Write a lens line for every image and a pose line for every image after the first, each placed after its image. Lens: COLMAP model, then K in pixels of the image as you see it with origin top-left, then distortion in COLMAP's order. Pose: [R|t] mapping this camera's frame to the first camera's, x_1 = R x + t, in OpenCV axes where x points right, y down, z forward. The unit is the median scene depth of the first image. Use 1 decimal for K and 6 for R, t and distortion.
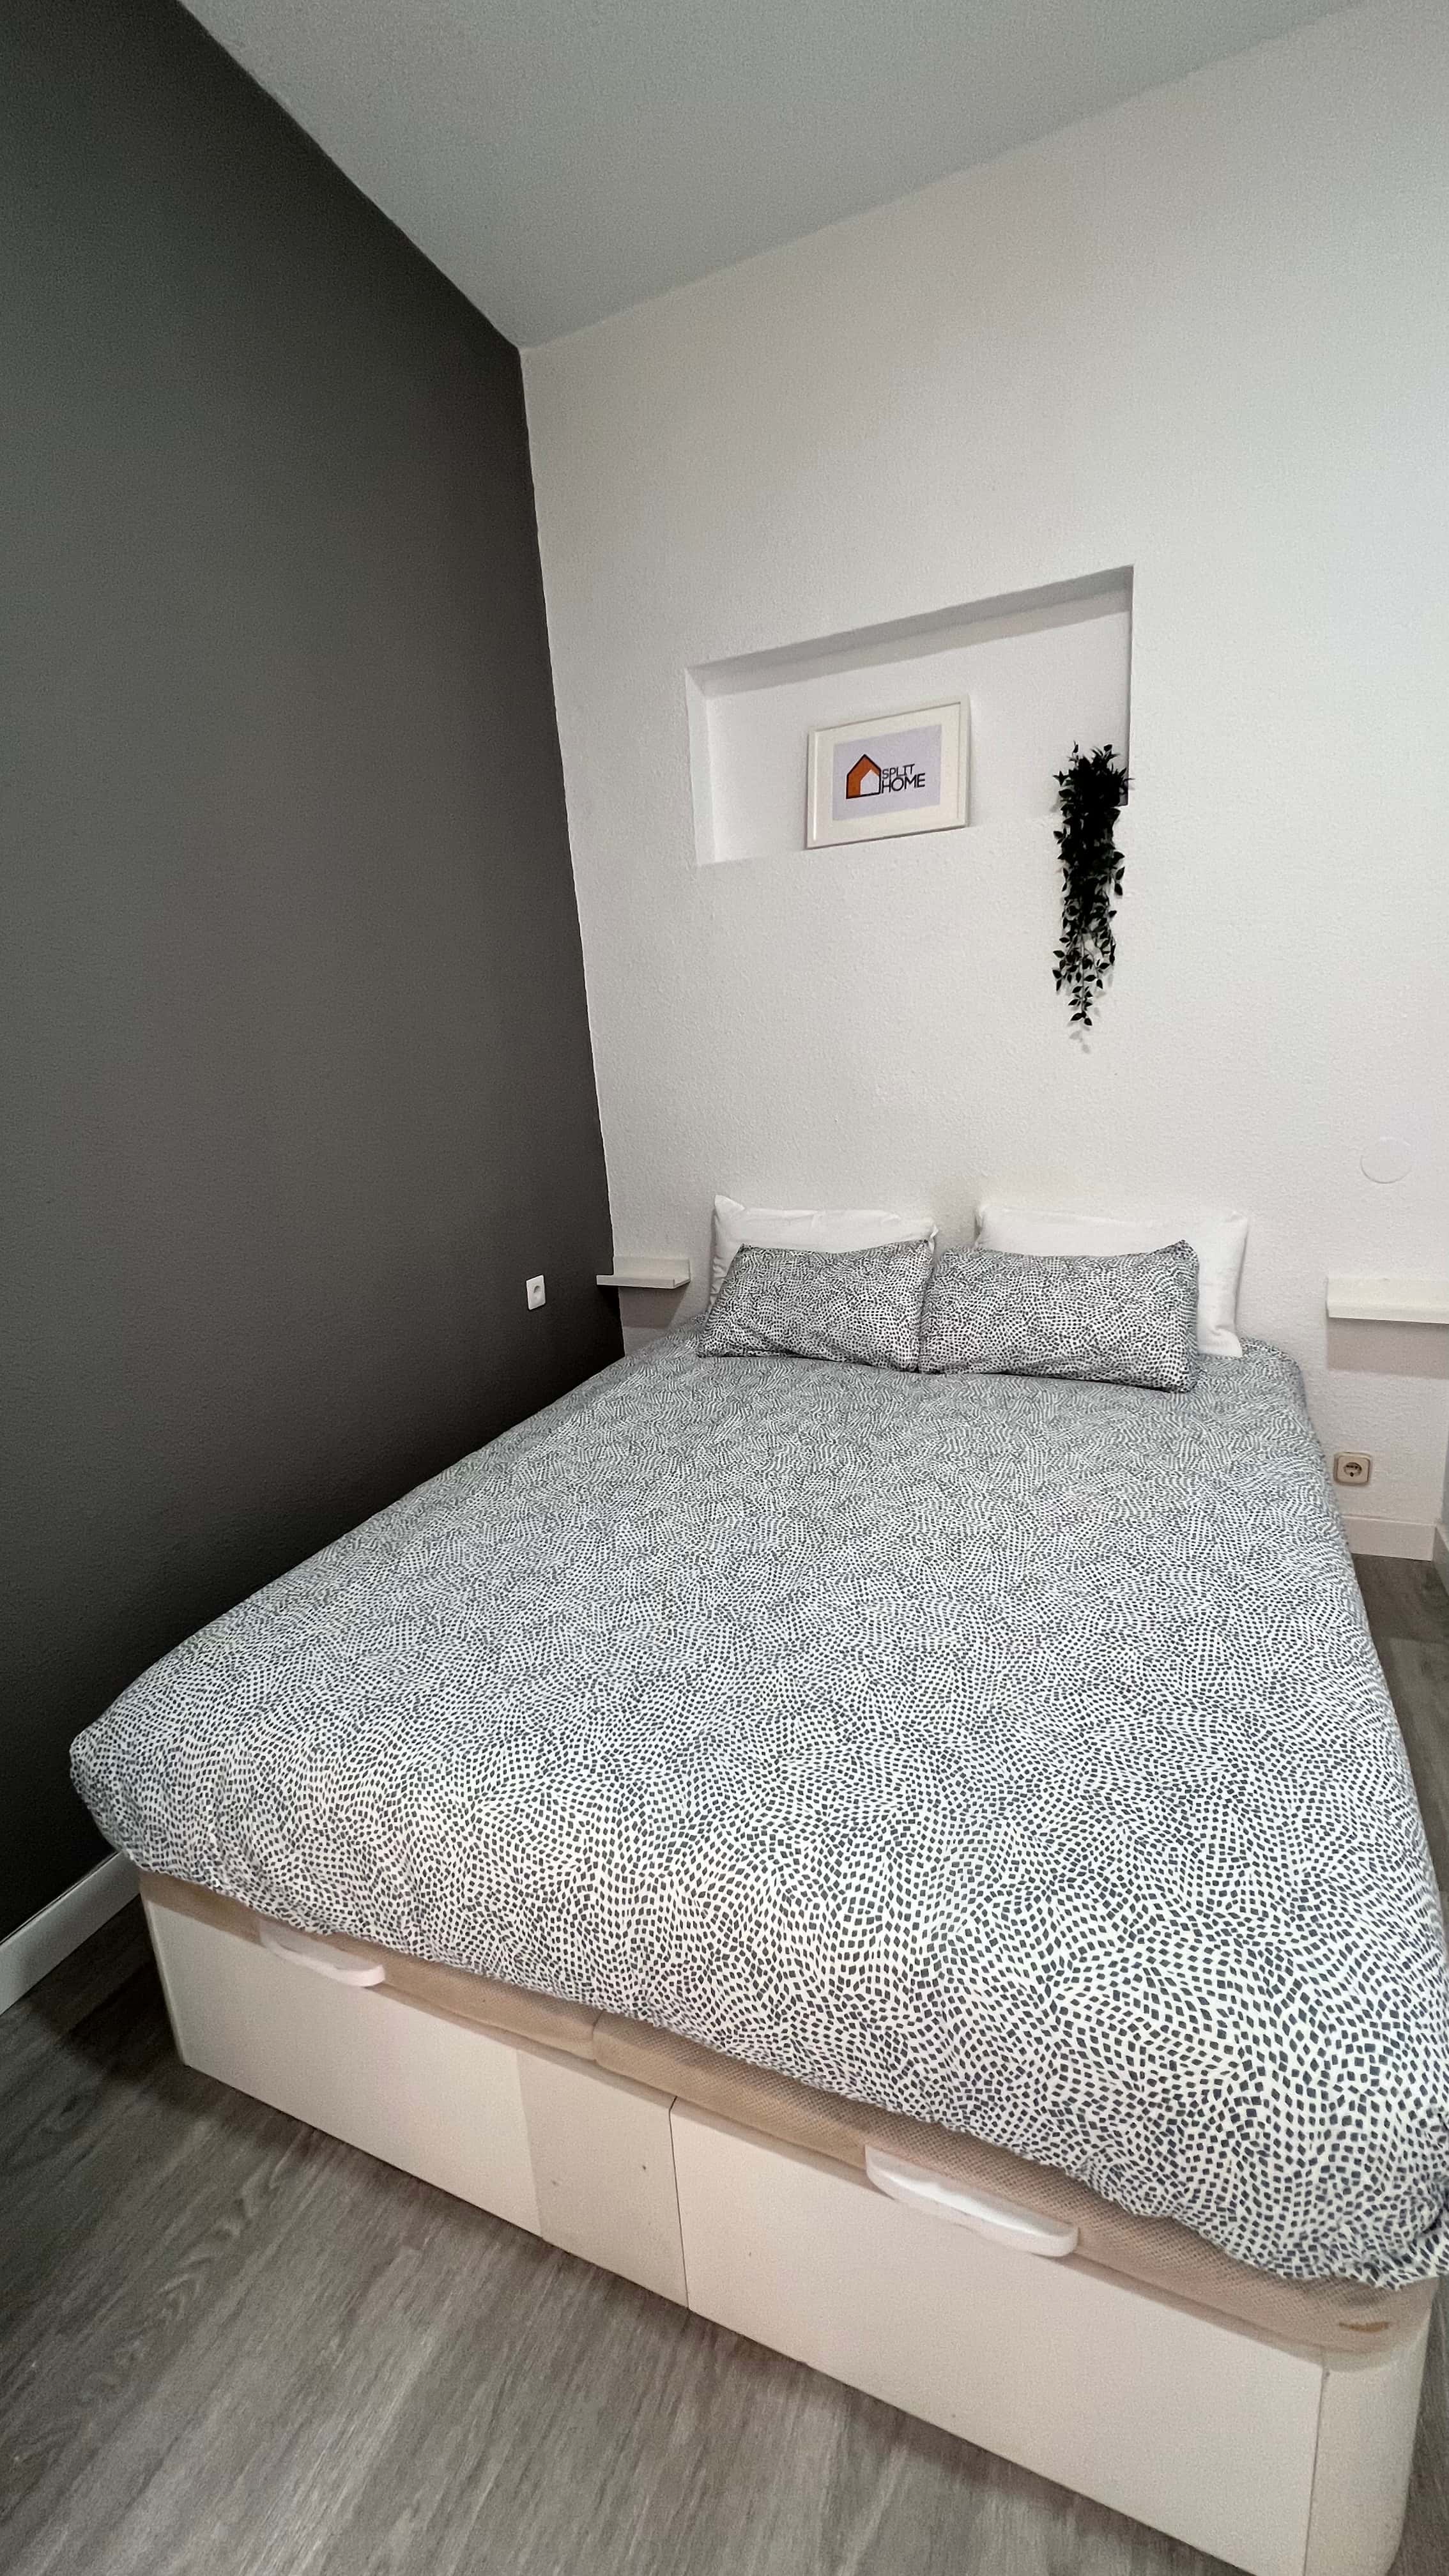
lens RADIAL K [[1037.3, 0, 722.4], [0, 1037.3, 1290.1], [0, 0, 1]] dist [-0.000028, 0.000178]
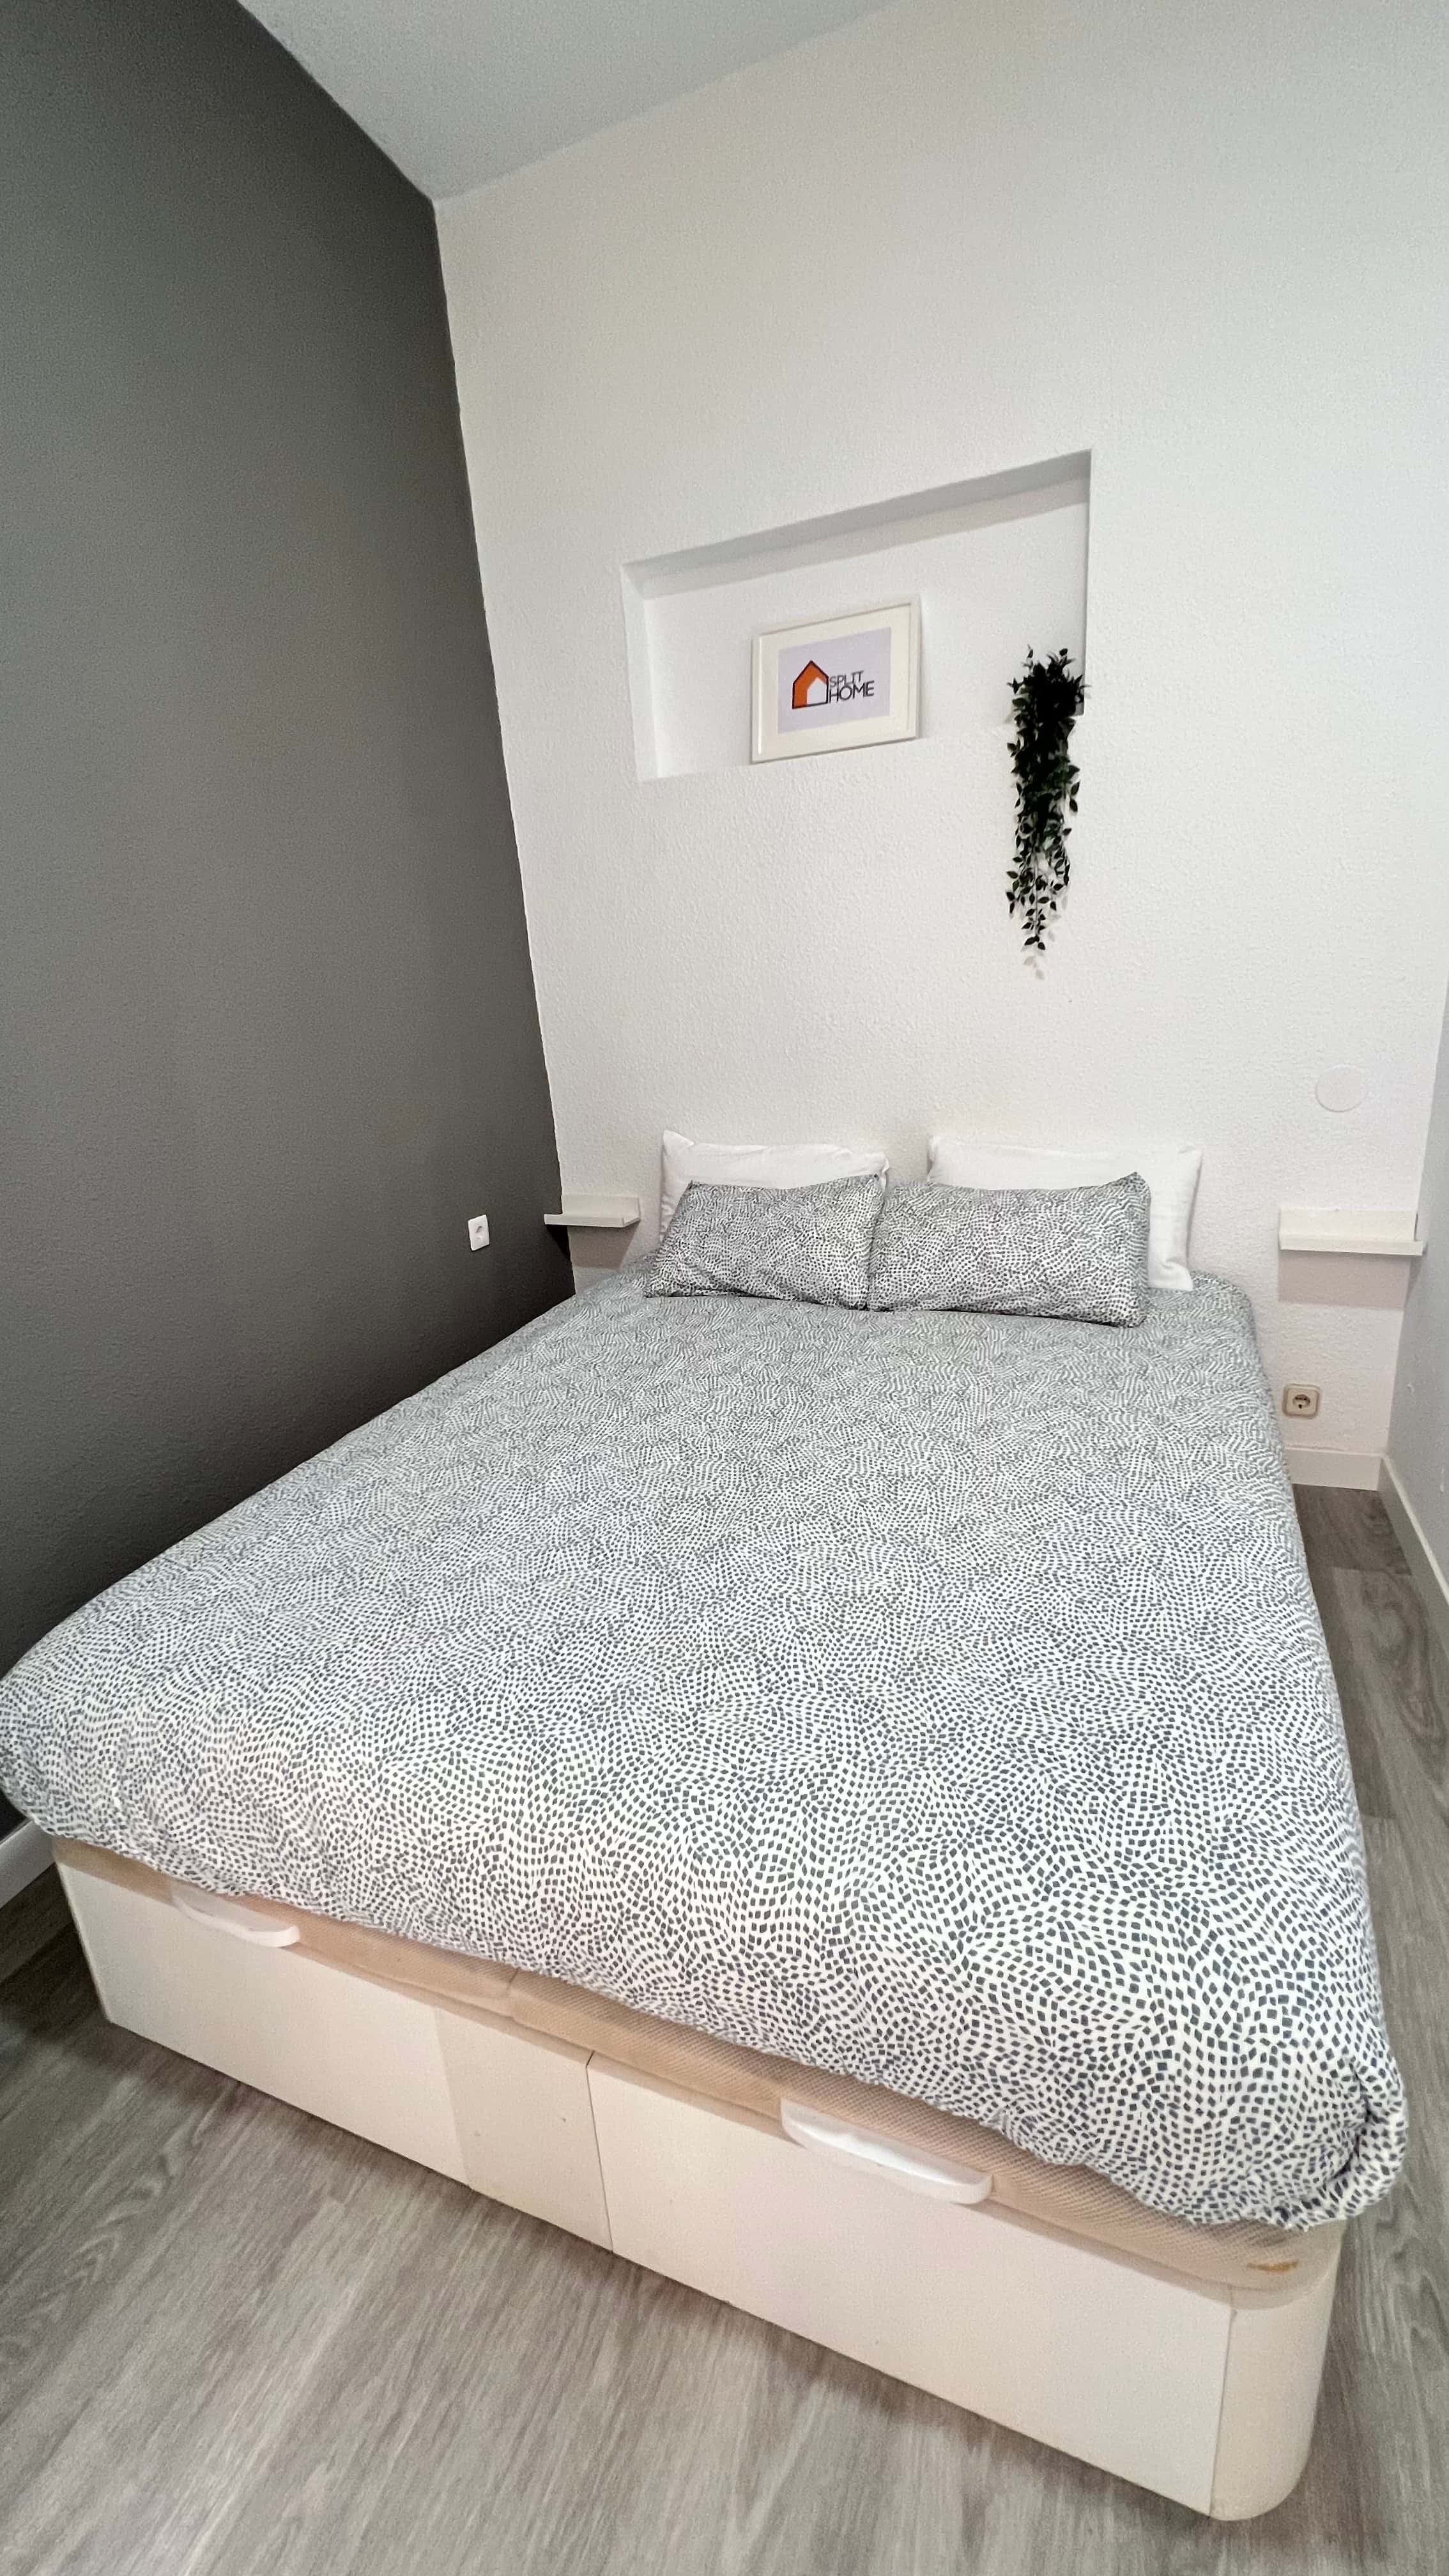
lens RADIAL K [[1025.5, 0, 729.4], [0, 1025.5, 1288.7], [0, 0, 1]] dist [0.000352, 0.000014]
pose [[0.999614, -0.011718, 0.025188, 0.073741], [0.010241, 0.998265, 0.057989, 0.003315], [-0.025824, -0.057708, 0.997999, 0.076482]]
